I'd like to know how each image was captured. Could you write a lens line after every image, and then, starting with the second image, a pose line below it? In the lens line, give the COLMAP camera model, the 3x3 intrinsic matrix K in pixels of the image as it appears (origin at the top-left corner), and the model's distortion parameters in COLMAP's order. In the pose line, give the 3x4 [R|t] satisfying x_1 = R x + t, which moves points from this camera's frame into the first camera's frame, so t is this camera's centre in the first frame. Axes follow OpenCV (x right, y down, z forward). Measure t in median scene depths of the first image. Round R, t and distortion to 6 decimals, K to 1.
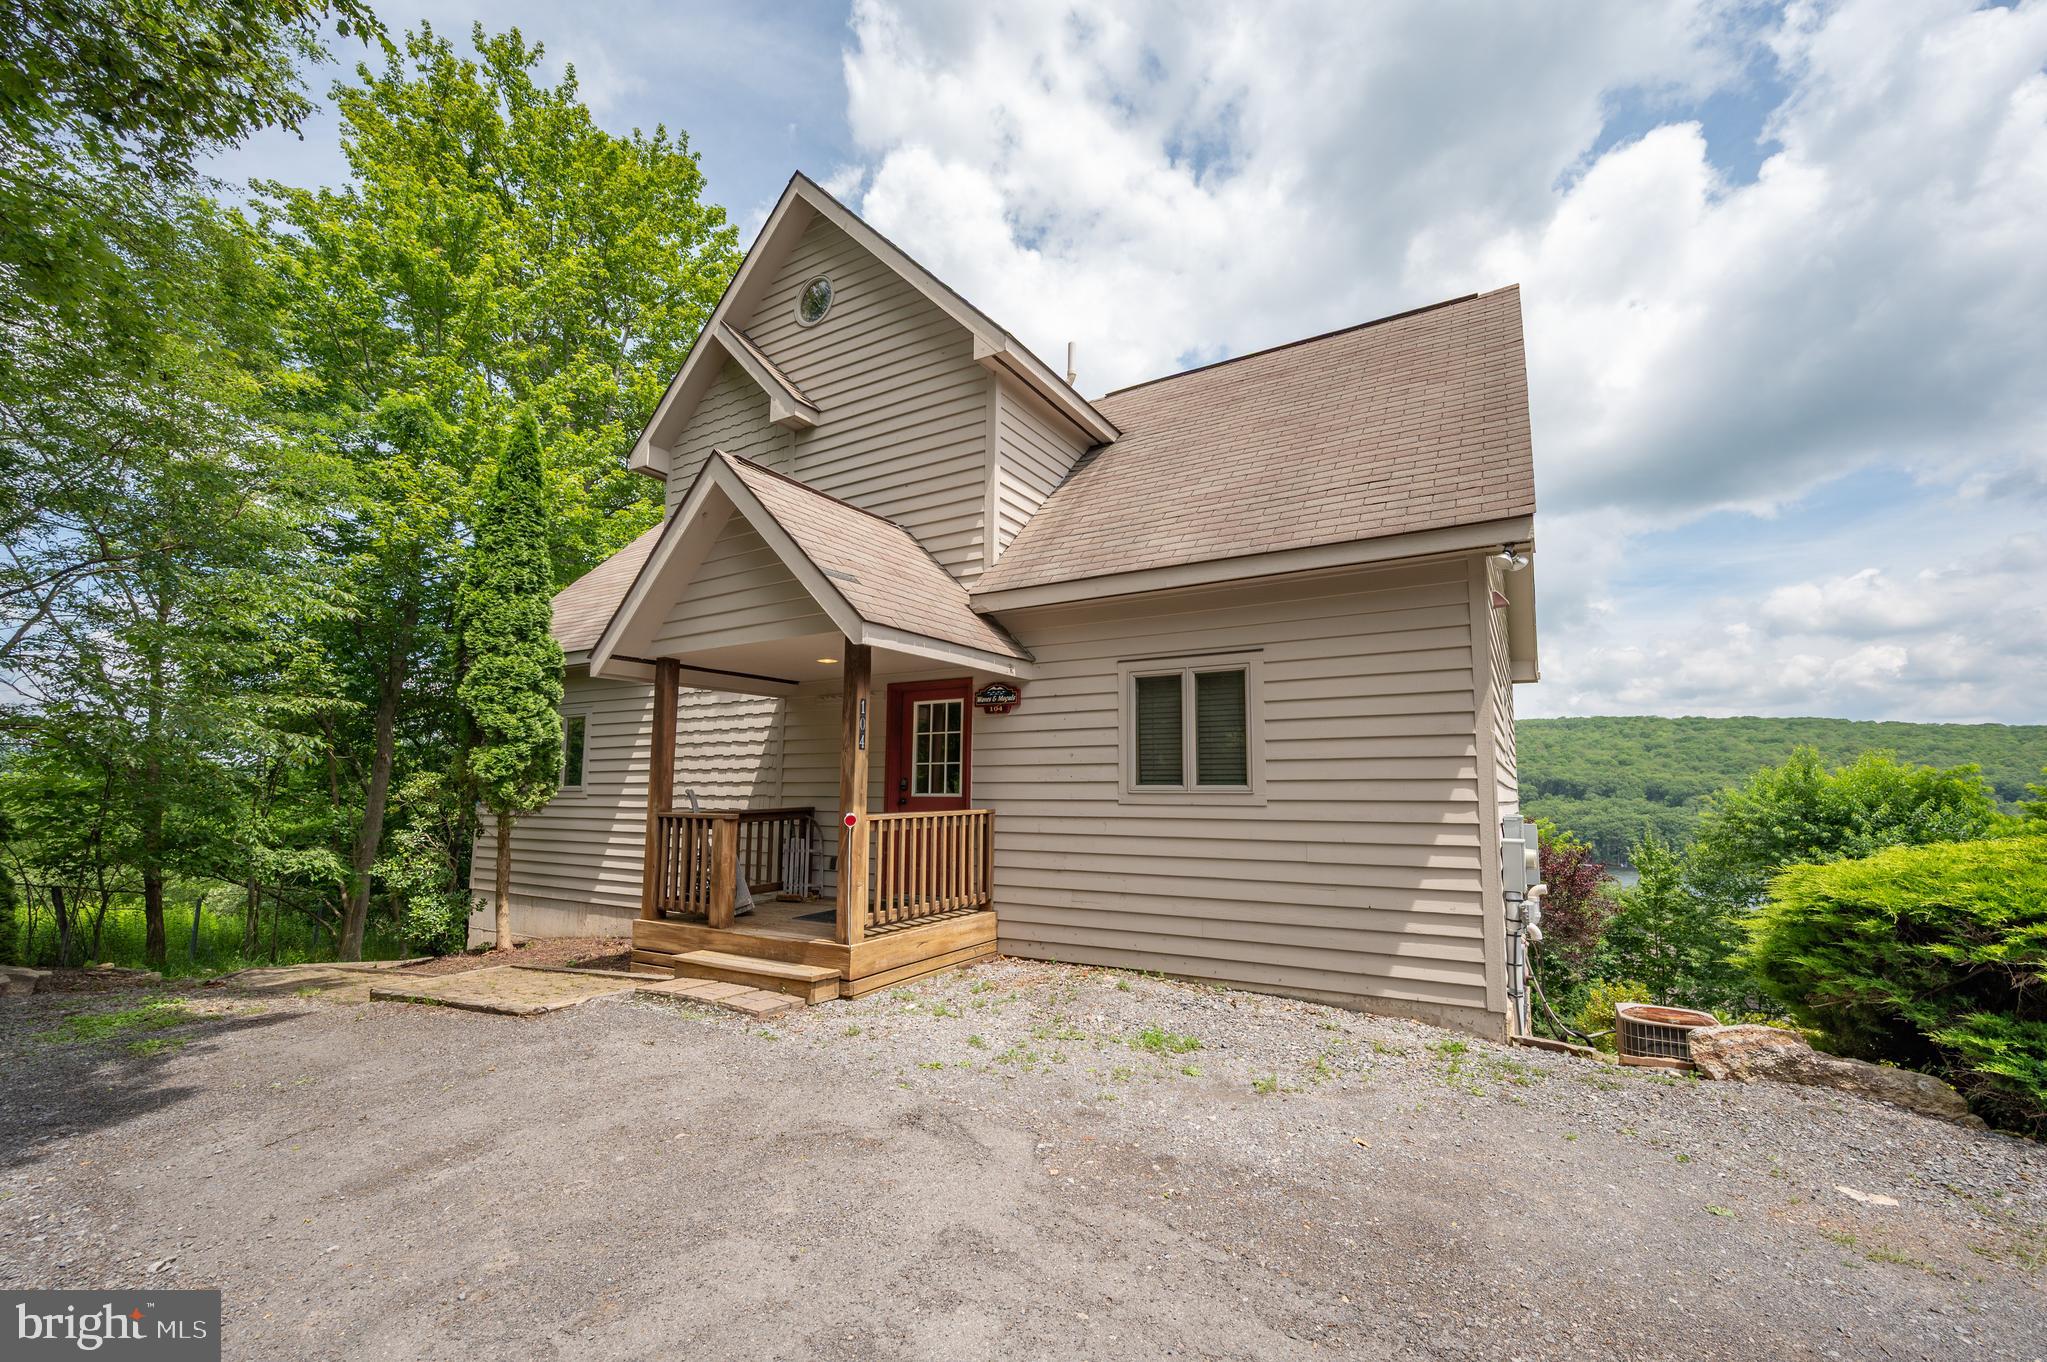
lens RADIAL K [[831.1, 0, 1042.8], [0, 831.1, 722.4], [0, 0, 1]] dist [0.000655, 0.000597]
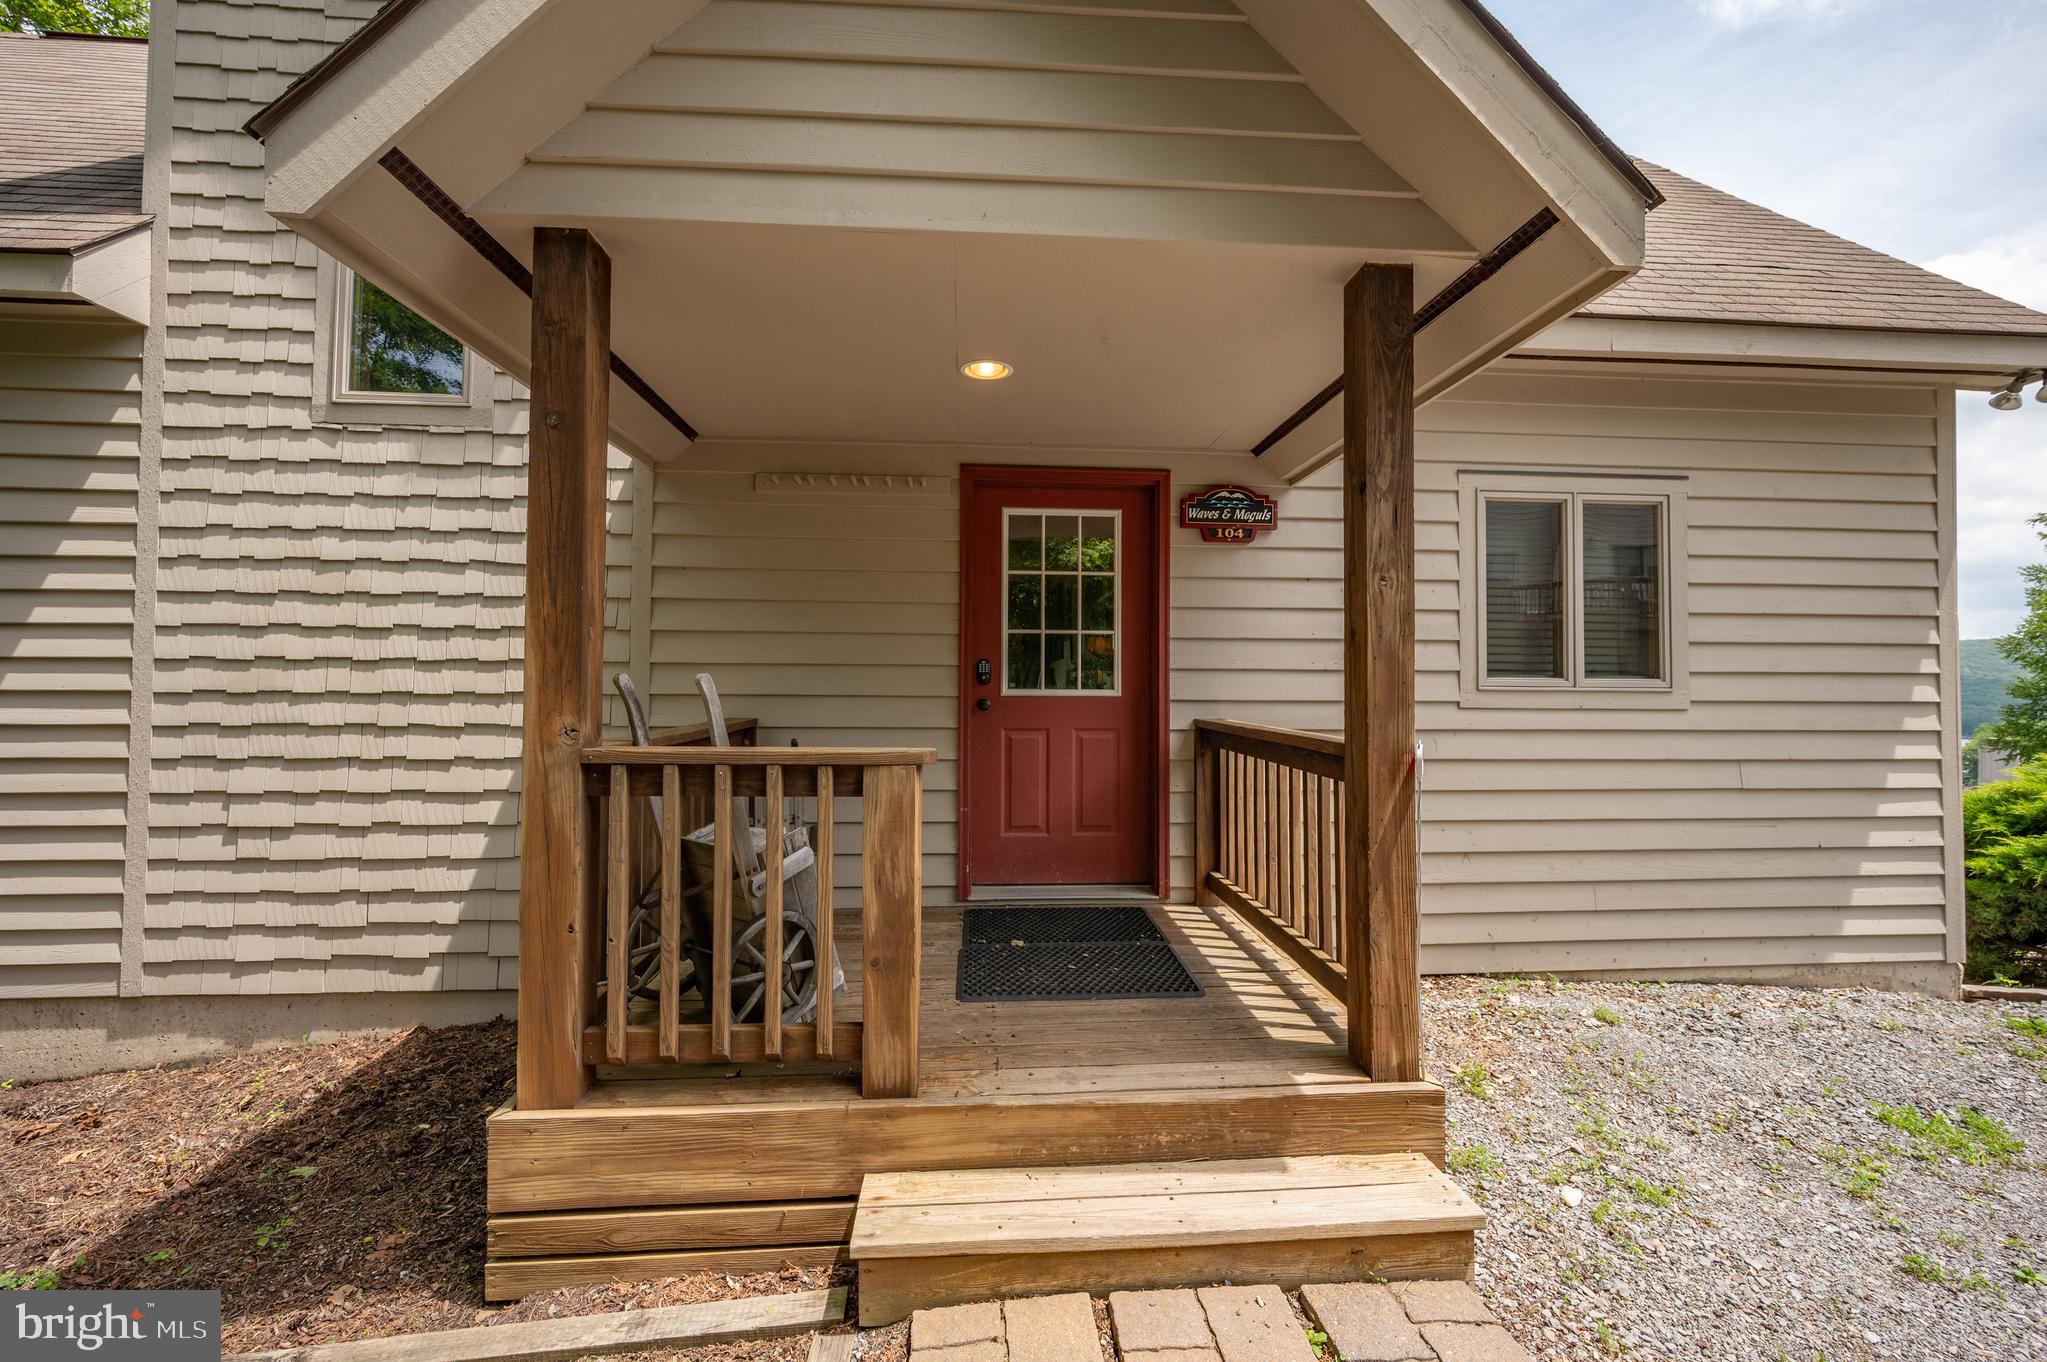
lens RADIAL K [[831.1, 0, 1024.1], [0, 831.1, 678.0], [0, 0, 1]] dist [0.000655, 0.000597]
pose [[0.824528, 0.007871, 0.565766, -0.526977], [-0.051723, 0.996765, 0.061511, 0.057110], [-0.563452, -0.079981, 0.822268, 0.700045]]
